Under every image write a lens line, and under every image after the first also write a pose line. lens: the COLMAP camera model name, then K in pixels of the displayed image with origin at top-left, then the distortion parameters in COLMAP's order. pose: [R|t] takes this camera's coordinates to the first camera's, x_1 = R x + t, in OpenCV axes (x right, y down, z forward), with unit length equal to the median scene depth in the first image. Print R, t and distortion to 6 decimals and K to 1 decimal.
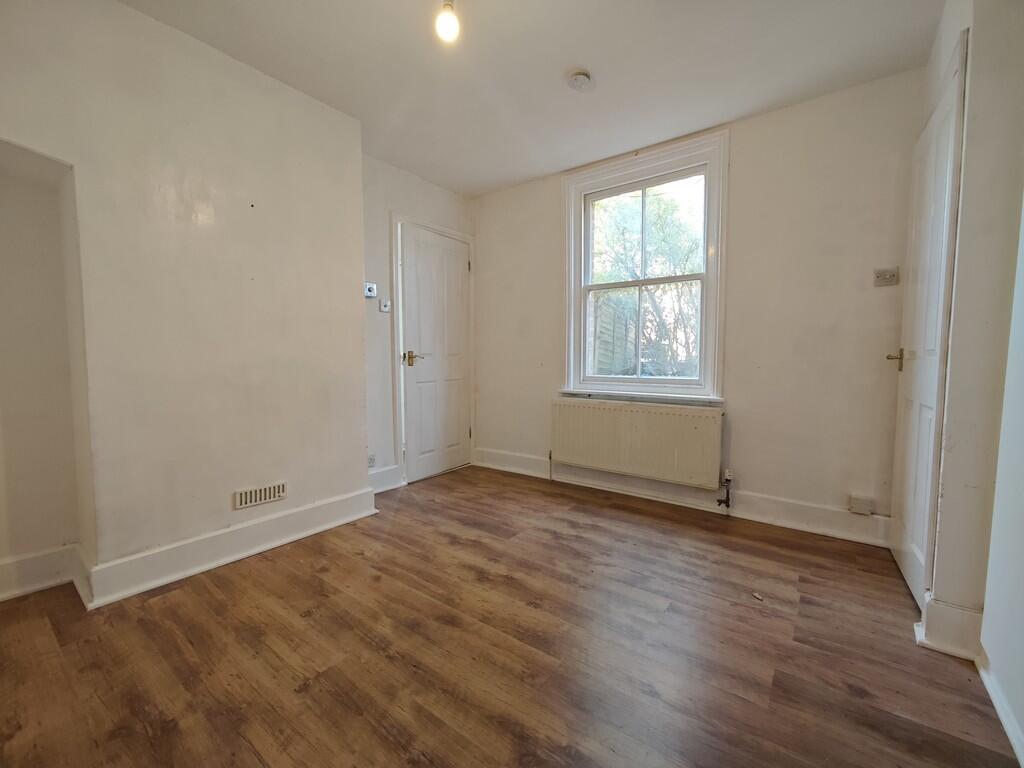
lens RADIAL K [[425.1, 0, 513.0], [0, 425.1, 384.7], [0, 0, 1]] dist [-0.008889, 0.002681]
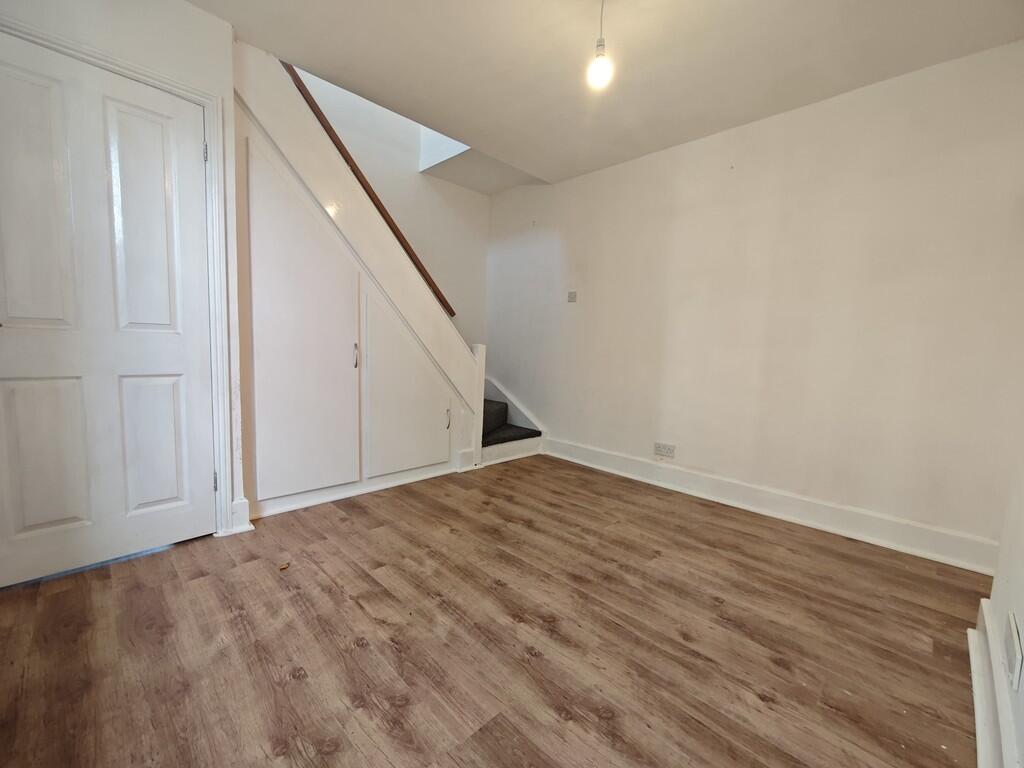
lens RADIAL K [[425.1, 0, 514.0], [0, 425.1, 384.9], [0, 0, 1]] dist [-0.008889, 0.002681]
pose [[-0.989335, -0.051542, 0.136238, -0.080997], [-0.029941, 0.987290, 0.156085, -0.098671], [-0.142551, 0.150341, -0.978303, 1.555588]]
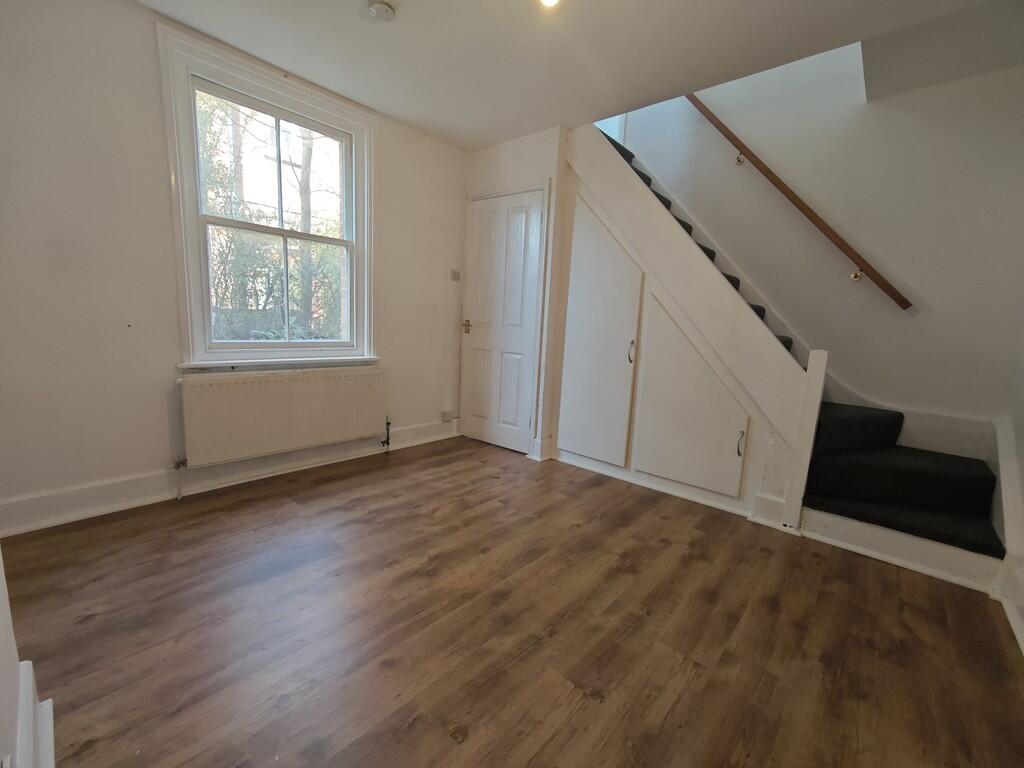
lens RADIAL K [[425.1, 0, 511.5], [0, 425.1, 384.8], [0, 0, 1]] dist [-0.008889, 0.002681]
pose [[0.082985, -0.145488, 0.985874, -0.815192], [0.013384, 0.989359, 0.144875, -0.073010], [-0.996461, 0.001173, 0.084050, 0.668051]]
